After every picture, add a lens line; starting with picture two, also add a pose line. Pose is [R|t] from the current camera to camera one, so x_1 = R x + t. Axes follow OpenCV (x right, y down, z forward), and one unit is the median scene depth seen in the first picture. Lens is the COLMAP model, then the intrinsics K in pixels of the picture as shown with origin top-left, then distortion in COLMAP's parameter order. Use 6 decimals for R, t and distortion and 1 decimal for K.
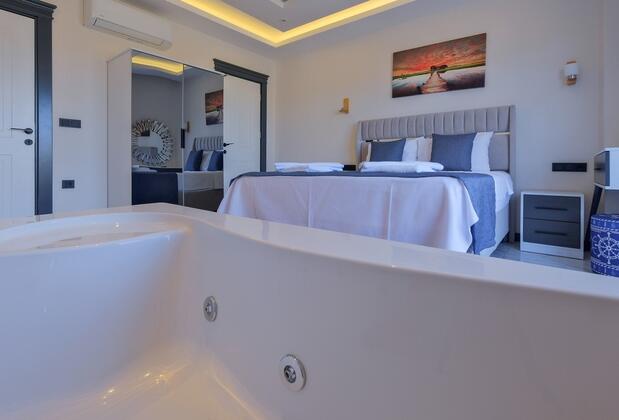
lens RADIAL K [[307.0, 0, 308.9], [0, 307.0, 170.4], [0, 0, 1]] dist [-0.000988, -0.000748]
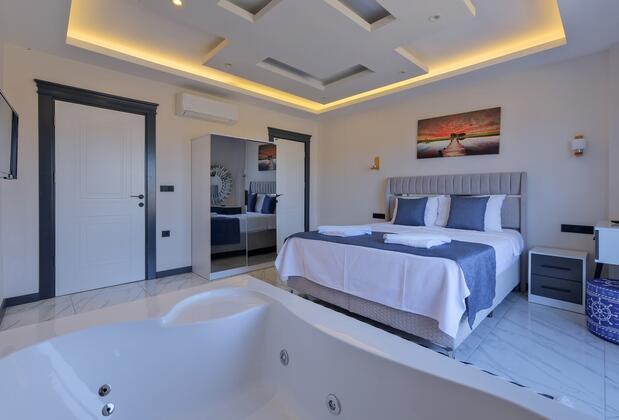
lens RADIAL K [[283.6, 0, 308.1], [0, 283.6, 192.7], [0, 0, 1]] dist [-0.001059, 0.000795]
pose [[0.991238, 0.001499, -0.132076, 0.004085], [-0.001386, 0.999999, 0.000950, -0.127309], [0.132078, -0.000759, 0.991239, -0.147290]]
